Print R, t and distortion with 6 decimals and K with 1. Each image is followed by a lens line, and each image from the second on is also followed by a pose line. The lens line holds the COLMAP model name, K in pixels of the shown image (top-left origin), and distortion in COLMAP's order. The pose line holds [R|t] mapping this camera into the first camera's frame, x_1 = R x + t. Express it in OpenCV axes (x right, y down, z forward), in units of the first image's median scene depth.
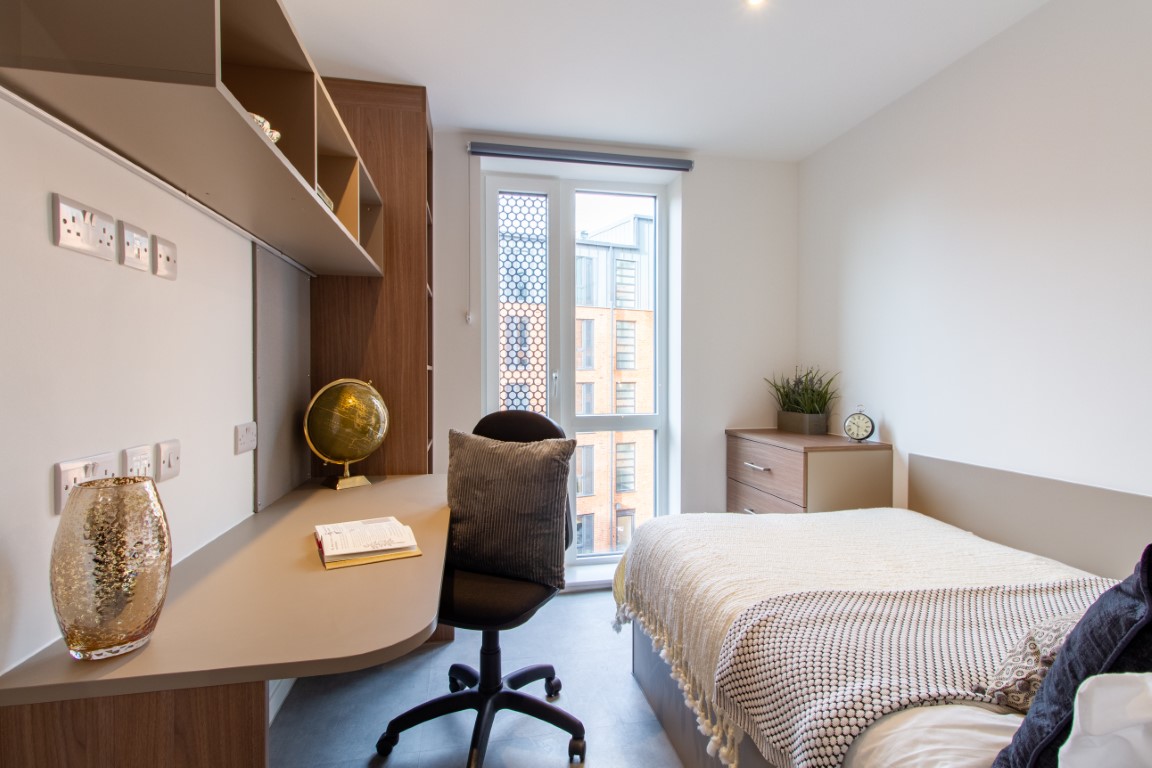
lens RADIAL K [[556.3, 0, 574.8], [0, 556.3, 381.0], [0, 0, 1]] dist [0.000272, 0.000216]
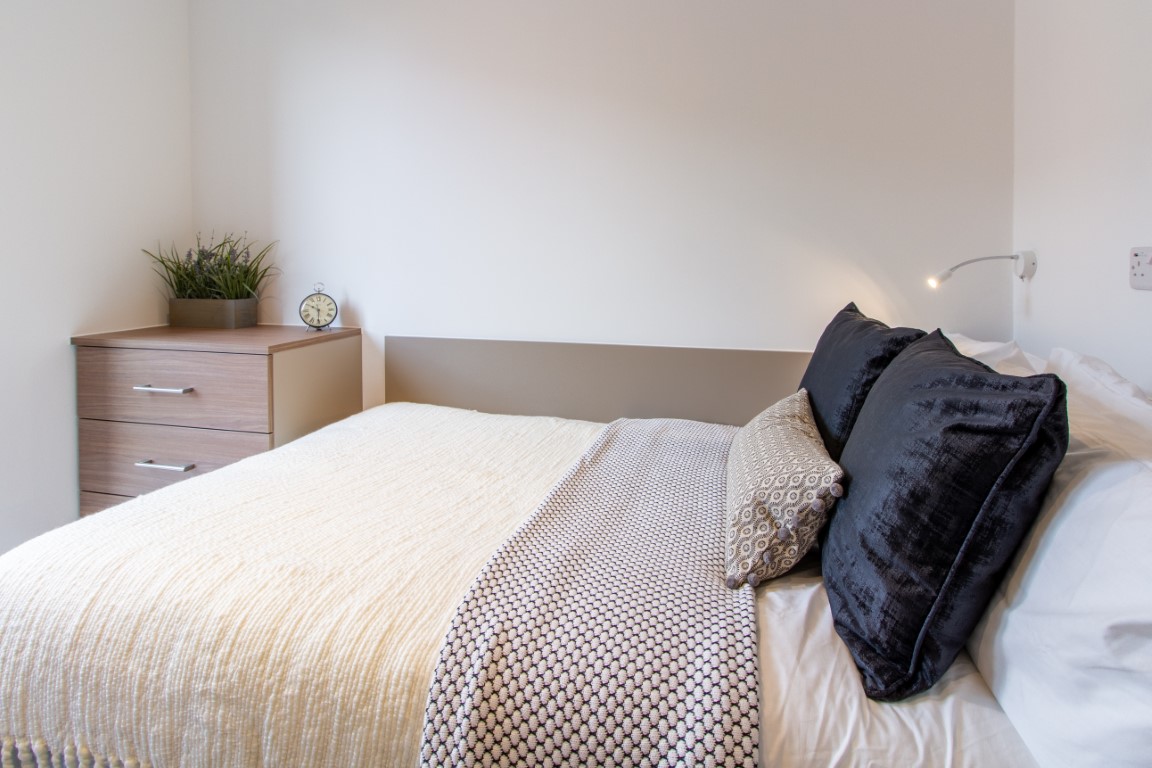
lens RADIAL K [[583.3, 0, 599.8], [0, 583.3, 262.2], [0, 0, 1]] dist [0.000556, -0.000248]
pose [[0.398831, -0.012304, 0.916942, -0.072785], [0.009005, 0.999914, 0.009501, 0.008647], [-0.916980, 0.004468, 0.398908, 0.273368]]
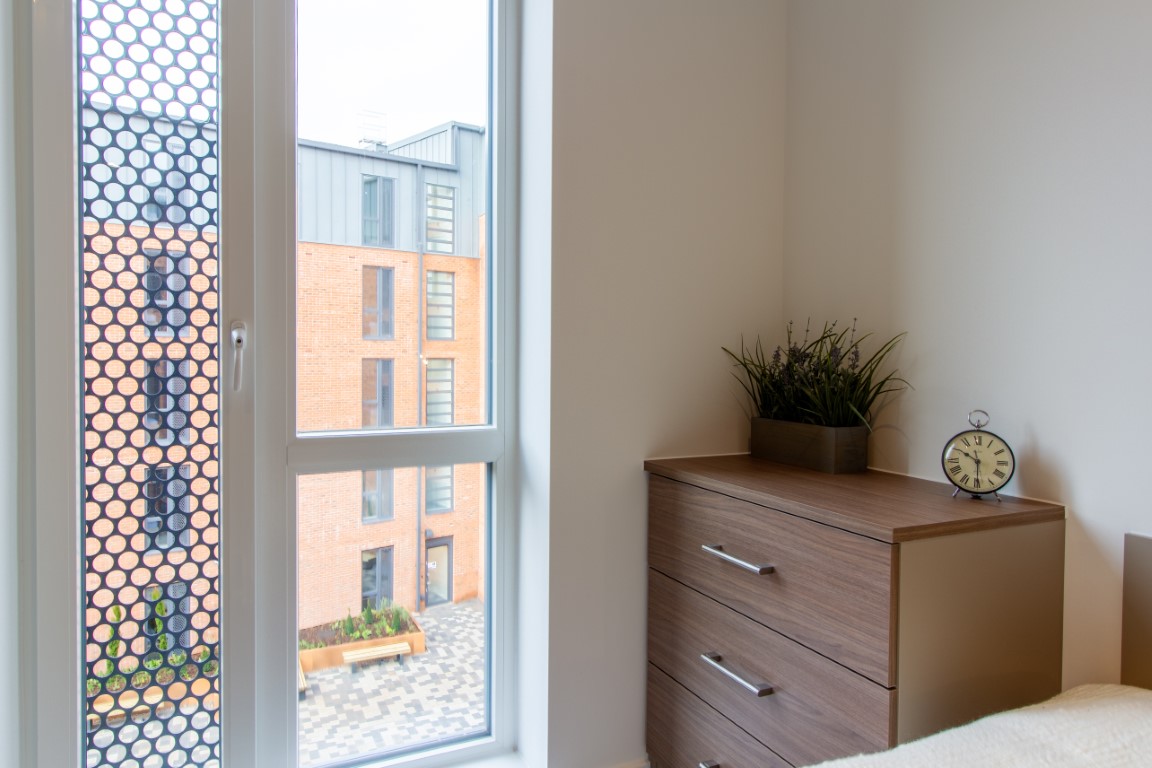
lens RADIAL K [[736.4, 0, 568.7], [0, 736.4, 375.3], [0, 0, 1]] dist [0.001055, 0.004400]
pose [[0.965742, -0.000266, 0.259503, 0.061070], [-0.006222, 0.999688, 0.024182, 0.004487], [-0.259429, -0.024969, 0.965439, 0.480501]]
